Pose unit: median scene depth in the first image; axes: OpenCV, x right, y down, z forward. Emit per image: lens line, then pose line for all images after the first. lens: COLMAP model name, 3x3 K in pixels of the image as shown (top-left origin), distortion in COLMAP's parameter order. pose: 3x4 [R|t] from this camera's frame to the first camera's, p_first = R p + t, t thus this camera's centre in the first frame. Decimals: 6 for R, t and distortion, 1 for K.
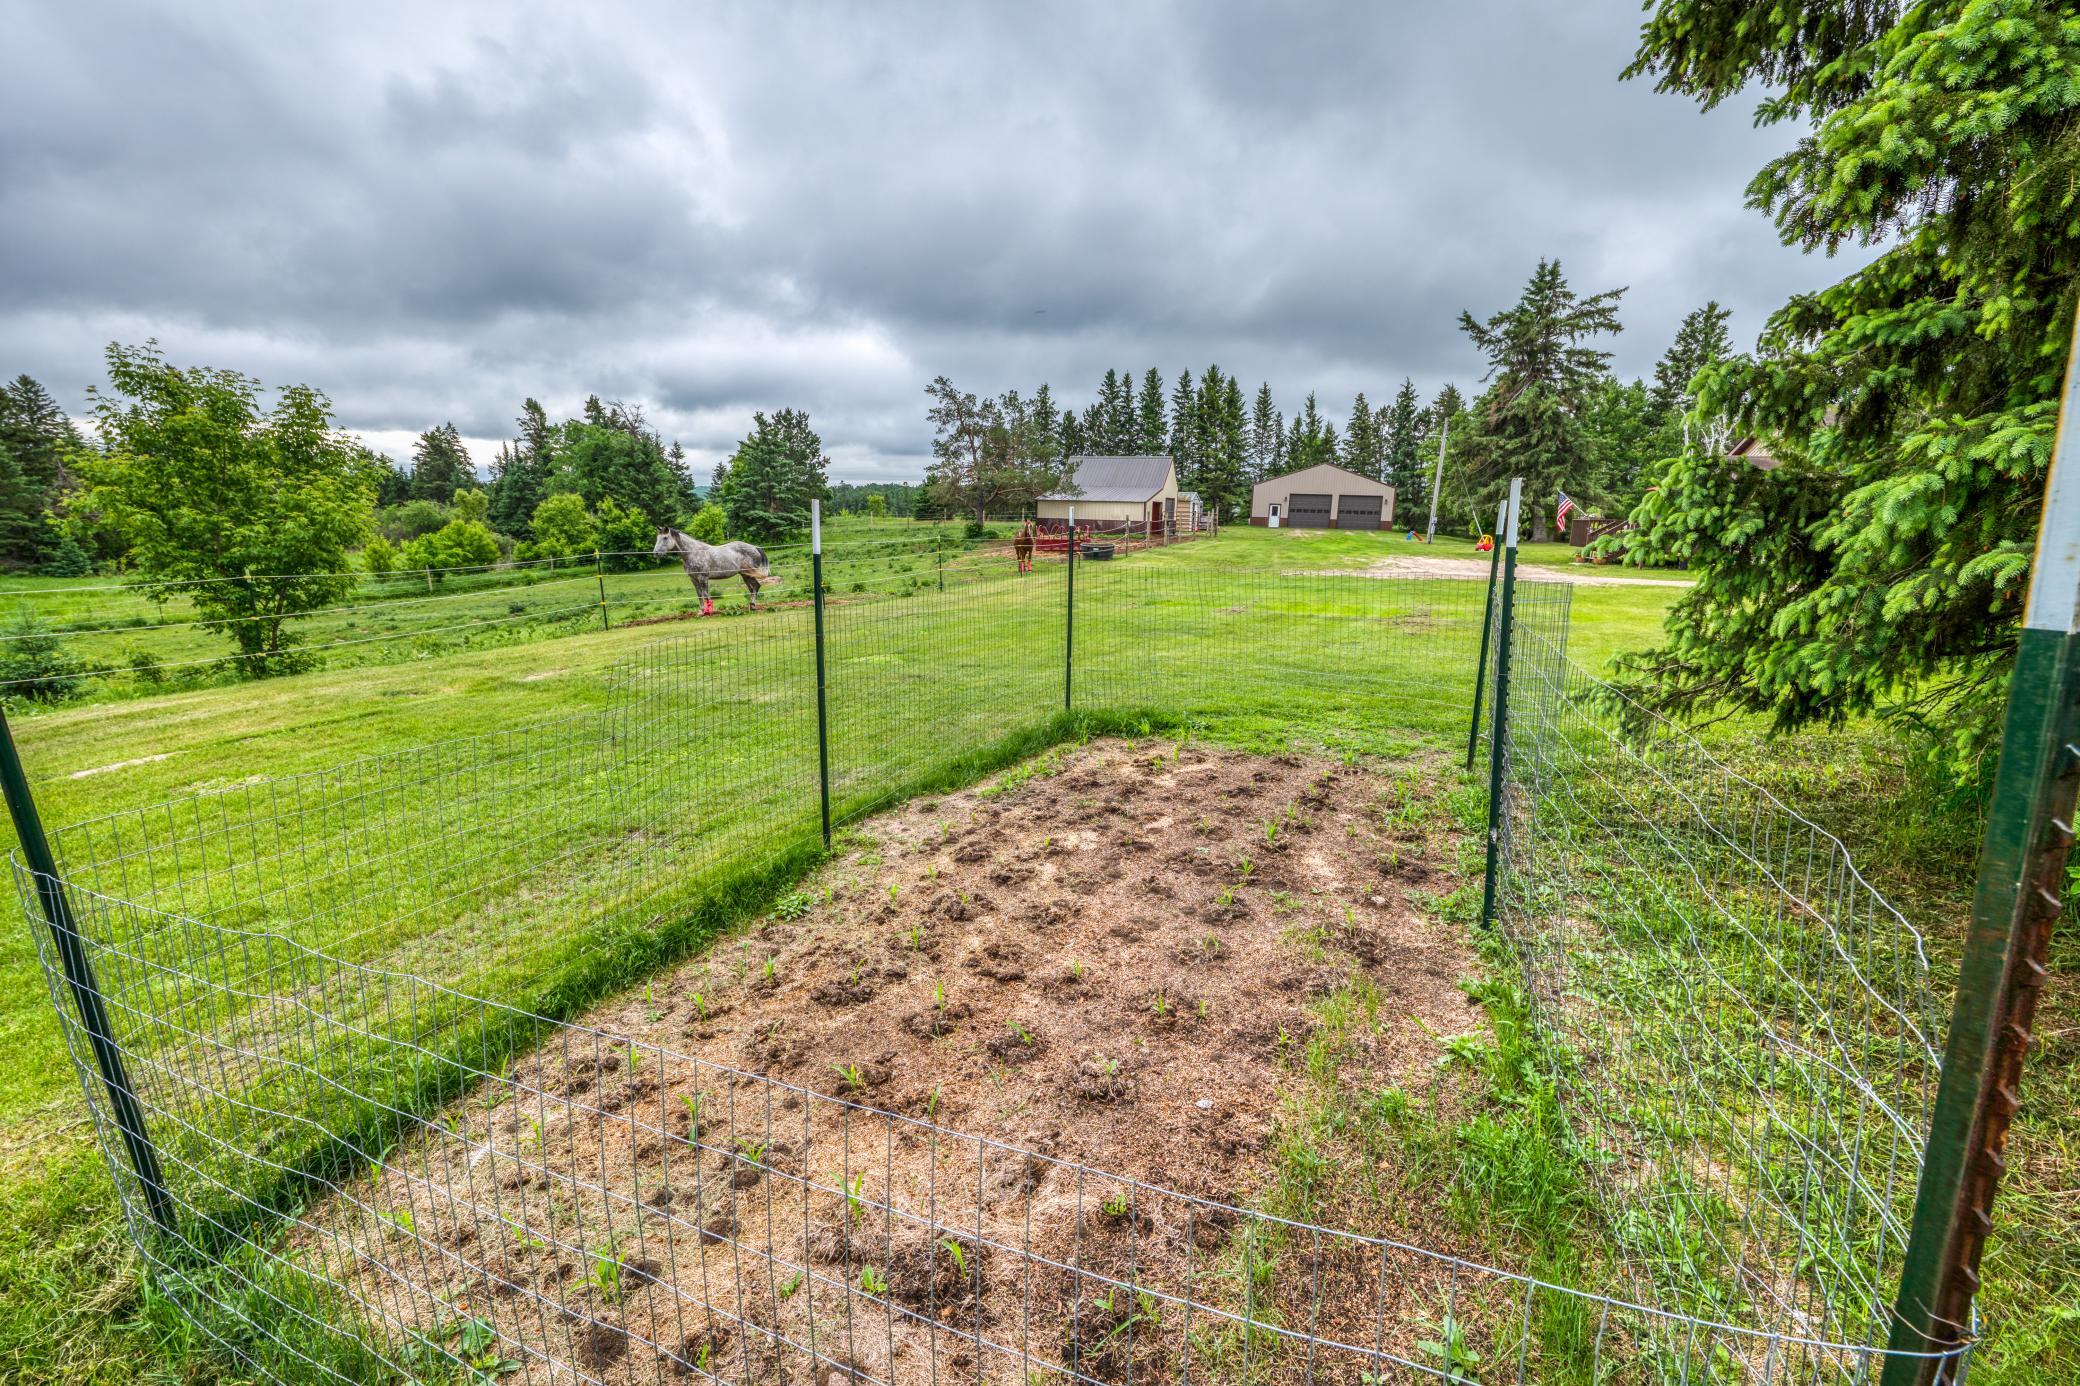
lens RADIAL K [[847.2, 0, 1041.3], [0, 847.2, 686.6], [0, 0, 1]] dist [-0.004136, -0.000095]
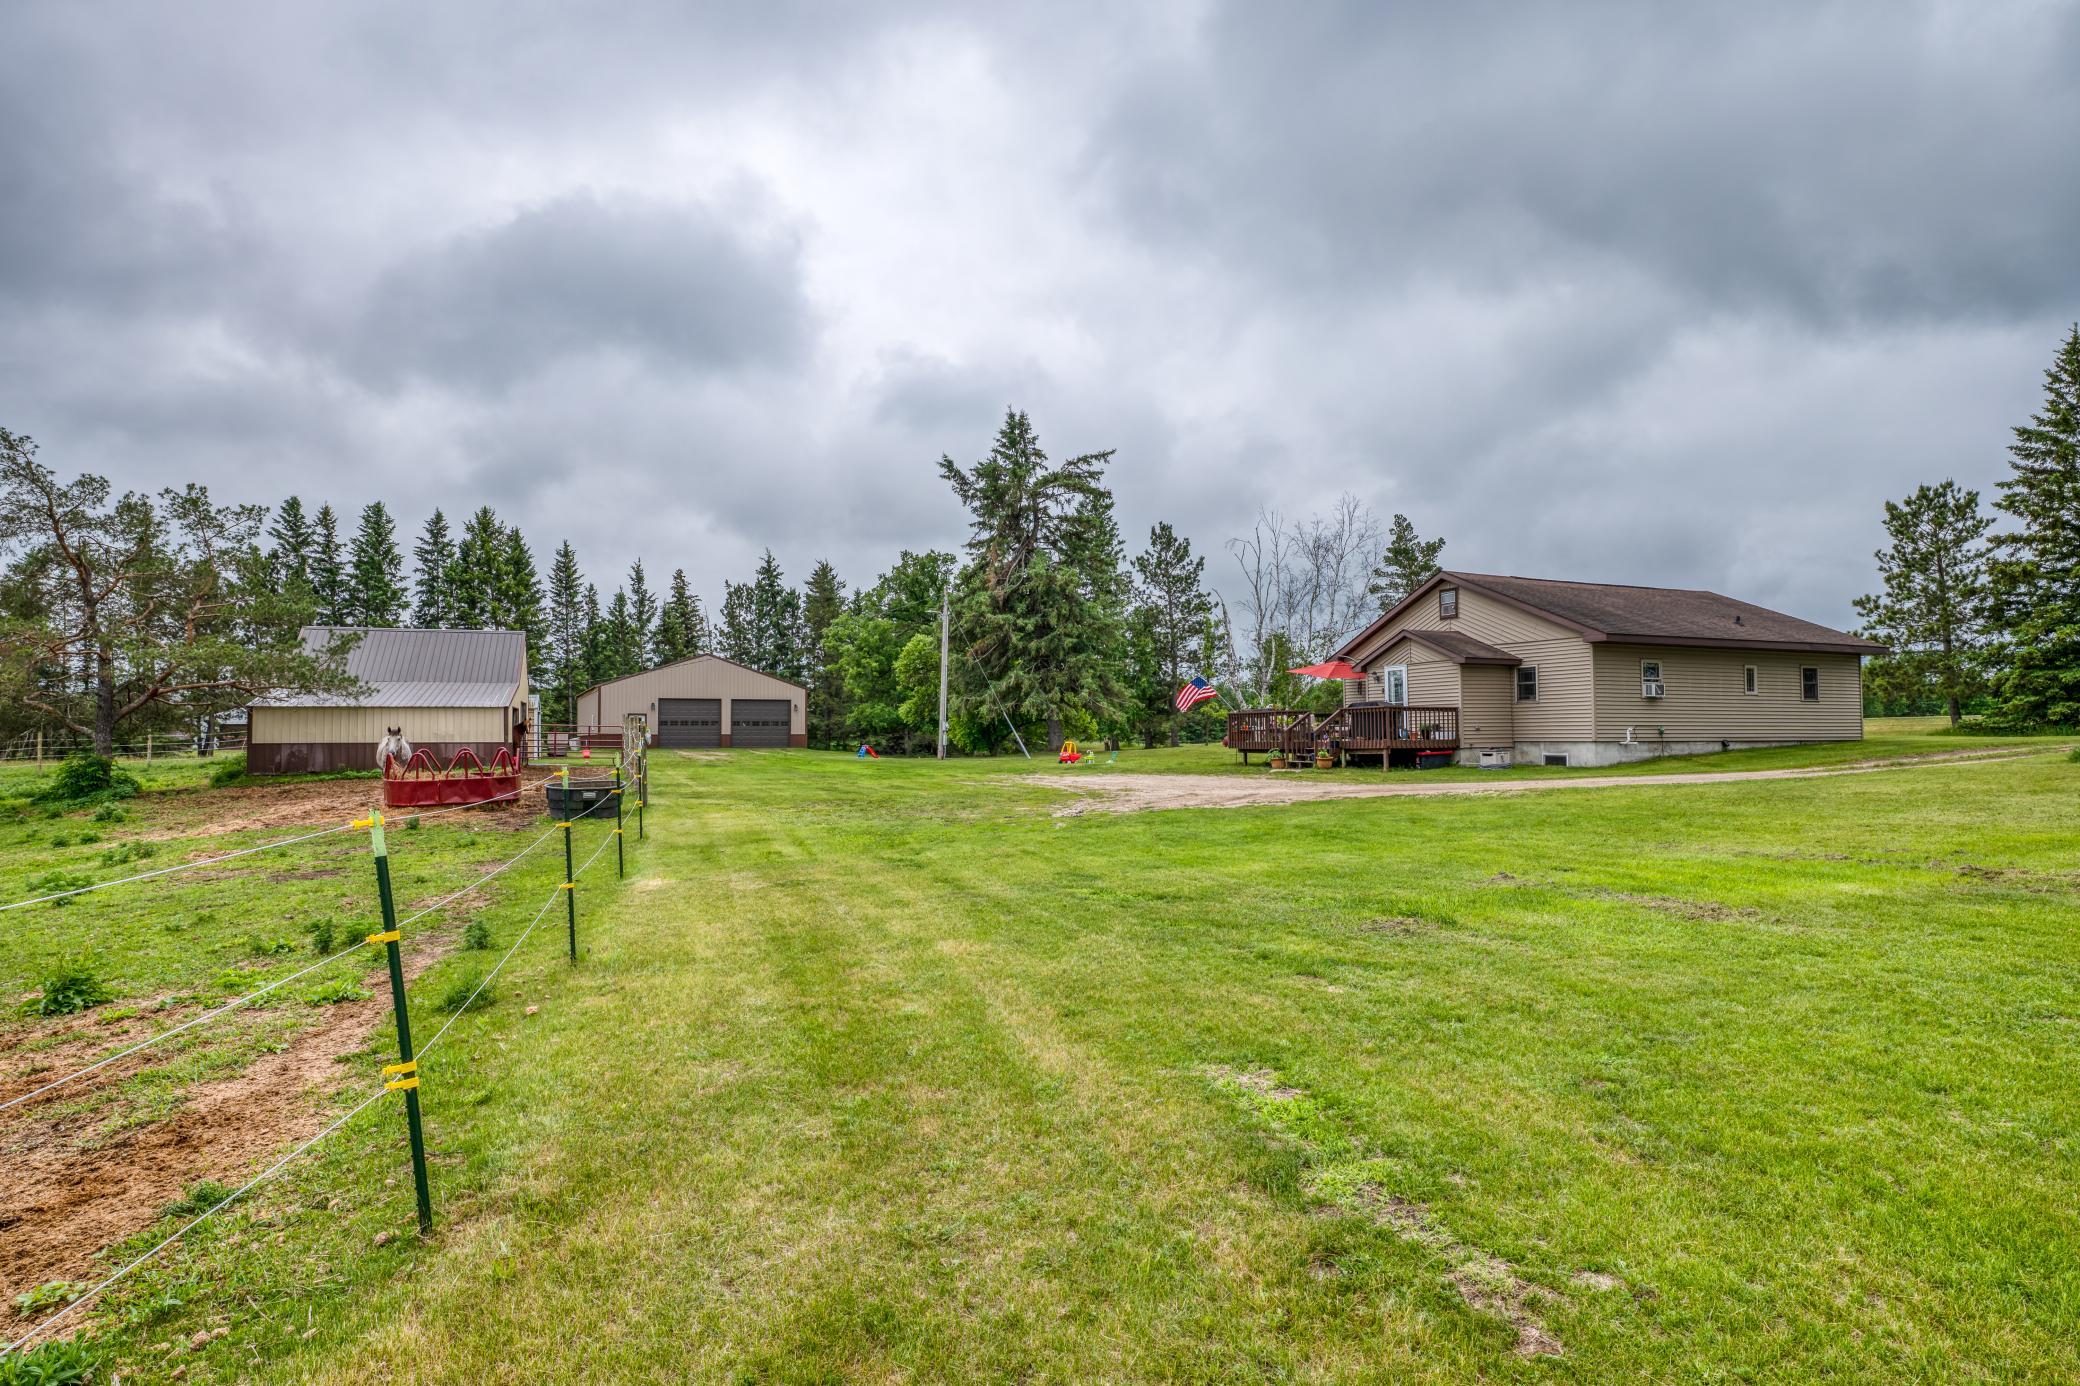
lens RADIAL K [[1134.6, 0, 1048.1], [0, 1134.6, 682.3], [0, 0, 1]] dist [0.001410, -0.000399]
pose [[0.743152, 0.001537, 0.669121, -0.069643], [0.162531, 0.969634, -0.182741, -0.029732], [-0.649083, 0.244557, 0.720335, 0.166078]]
